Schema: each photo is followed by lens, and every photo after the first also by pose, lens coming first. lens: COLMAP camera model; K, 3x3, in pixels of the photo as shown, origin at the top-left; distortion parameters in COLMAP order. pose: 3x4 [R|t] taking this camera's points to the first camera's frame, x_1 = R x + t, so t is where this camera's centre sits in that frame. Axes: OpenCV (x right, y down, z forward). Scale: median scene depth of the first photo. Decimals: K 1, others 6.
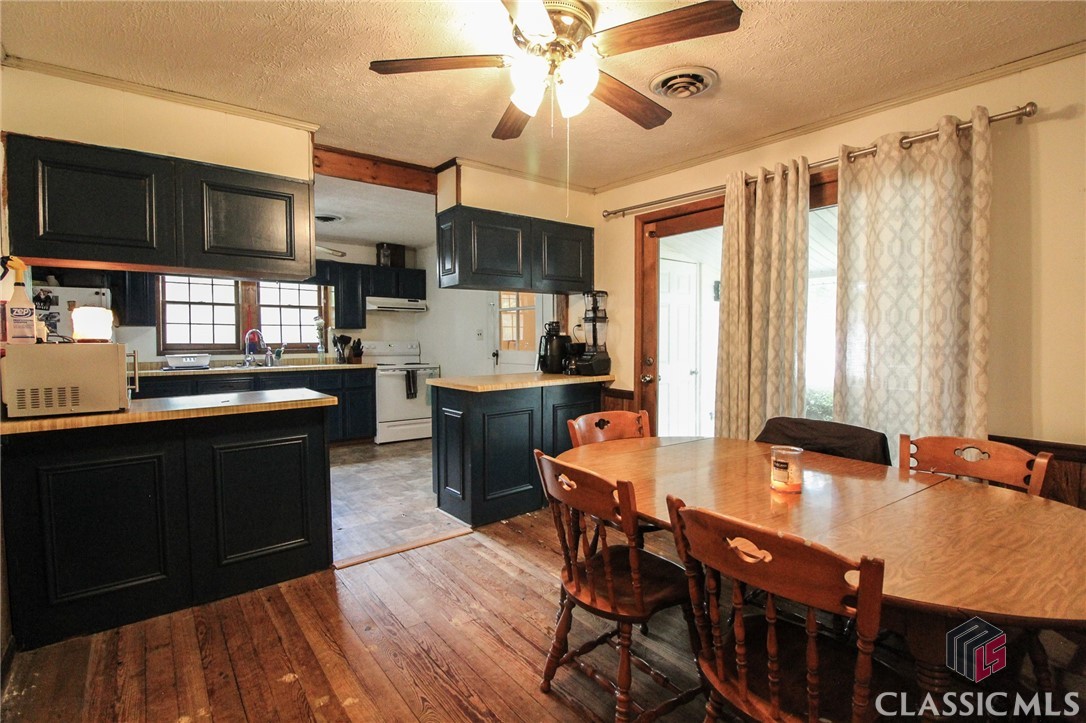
lens RADIAL K [[507.7, 0, 544.8], [0, 507.7, 359.1], [0, 0, 1]] dist [-0.017748, 0.000506]
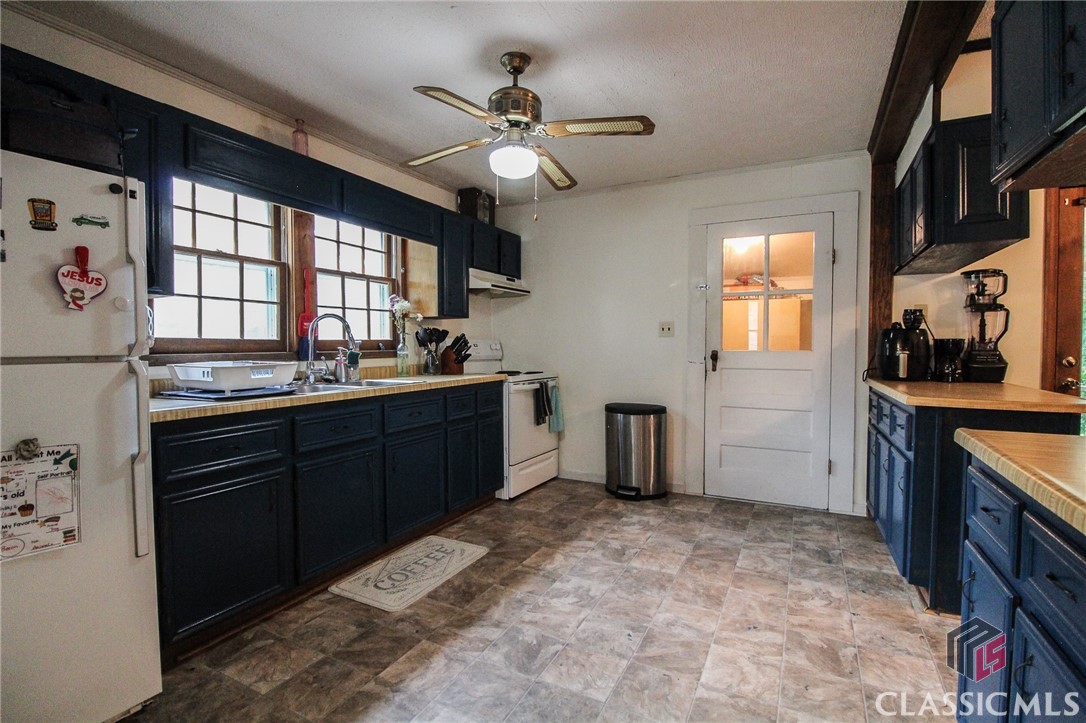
lens RADIAL K [[507.7, 0, 543.2], [0, 507.7, 354.2], [0, 0, 1]] dist [-0.017748, 0.000506]
pose [[0.912119, -0.006197, 0.409878, -0.582215], [0.013638, 0.999791, -0.015232, -0.004849], [-0.409698, 0.019483, 0.912013, 0.425438]]
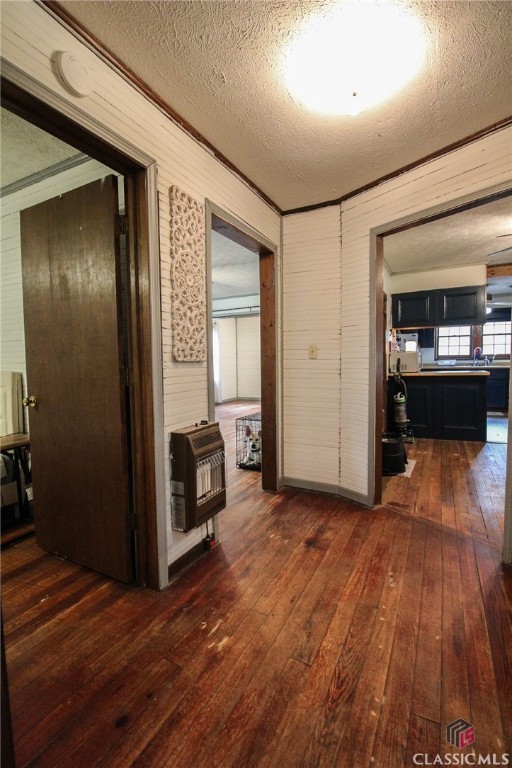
lens RADIAL K [[359.0, 0, 258.2], [0, 359.0, 387.4], [0, 0, 1]] dist [-0.017748, 0.000506]
pose [[0.415414, 0.053914, -0.908033, 0.342567], [-0.017599, 0.998532, 0.051236, 0.040582], [0.909462, -0.005303, 0.415753, -0.366991]]
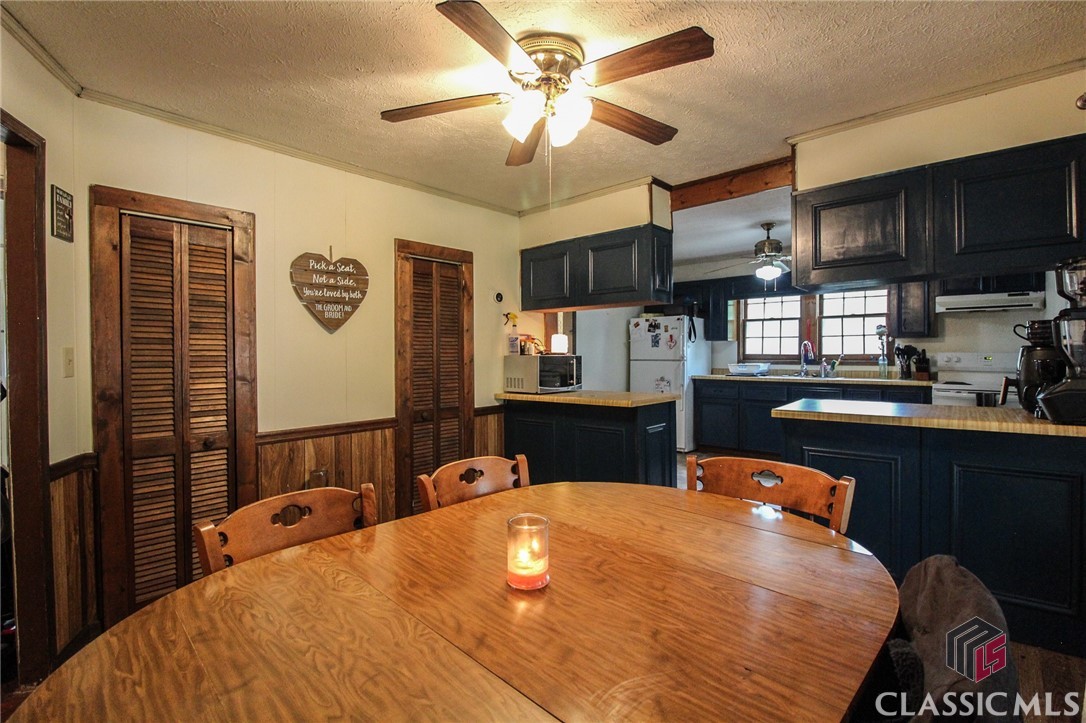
lens RADIAL K [[507.7, 0, 540.2], [0, 507.7, 354.9], [0, 0, 1]] dist [-0.017748, 0.000506]
pose [[0.165663, 0.006687, -0.986160, 0.360523], [-0.032882, 0.999458, 0.001253, -0.013368], [0.985634, 0.032219, 0.165793, 0.281265]]
